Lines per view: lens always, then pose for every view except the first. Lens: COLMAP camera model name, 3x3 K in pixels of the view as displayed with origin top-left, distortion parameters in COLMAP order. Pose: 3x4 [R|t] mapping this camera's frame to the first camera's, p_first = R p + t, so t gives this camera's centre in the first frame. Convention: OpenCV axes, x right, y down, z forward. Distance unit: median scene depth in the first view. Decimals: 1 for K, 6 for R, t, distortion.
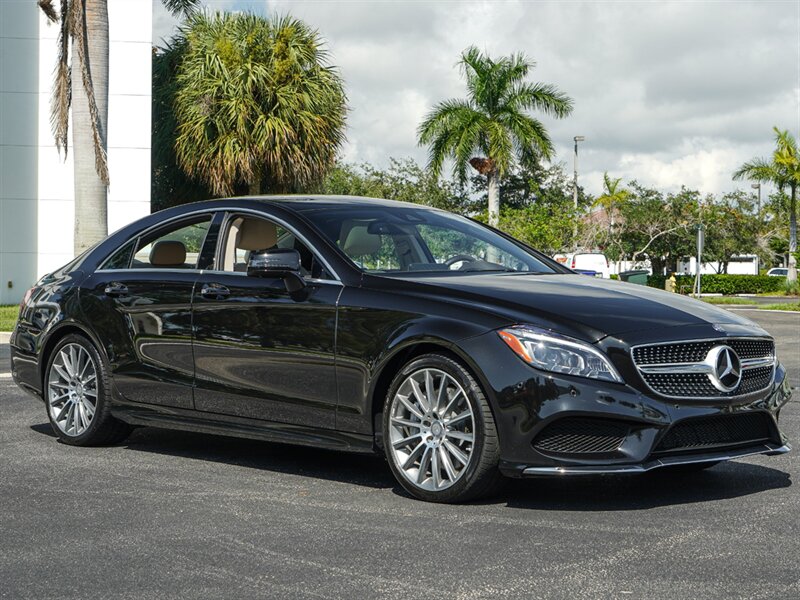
lens RADIAL K [[1793.7, 0, 401.9], [0, 1793.7, 300.6], [0, 0, 1]] dist [-0.028774, -0.129326]
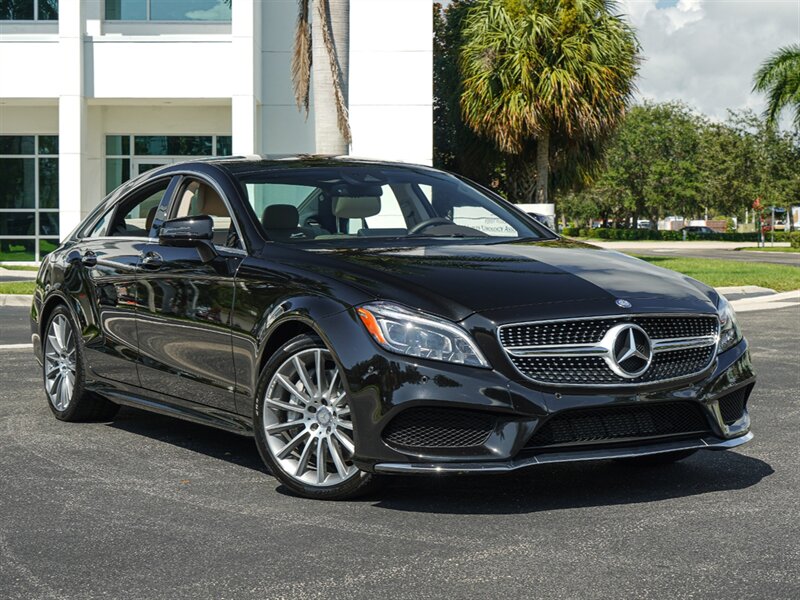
lens RADIAL K [[1793.7, 0, 401.9], [0, 1793.7, 300.6], [0, 0, 1]] dist [-0.028774, -0.129326]
pose [[0.972408, -0.000011, -0.233287, 0.092886], [0.005896, 0.999682, 0.024530, -0.002575], [0.233213, -0.025229, 0.972098, 0.049268]]
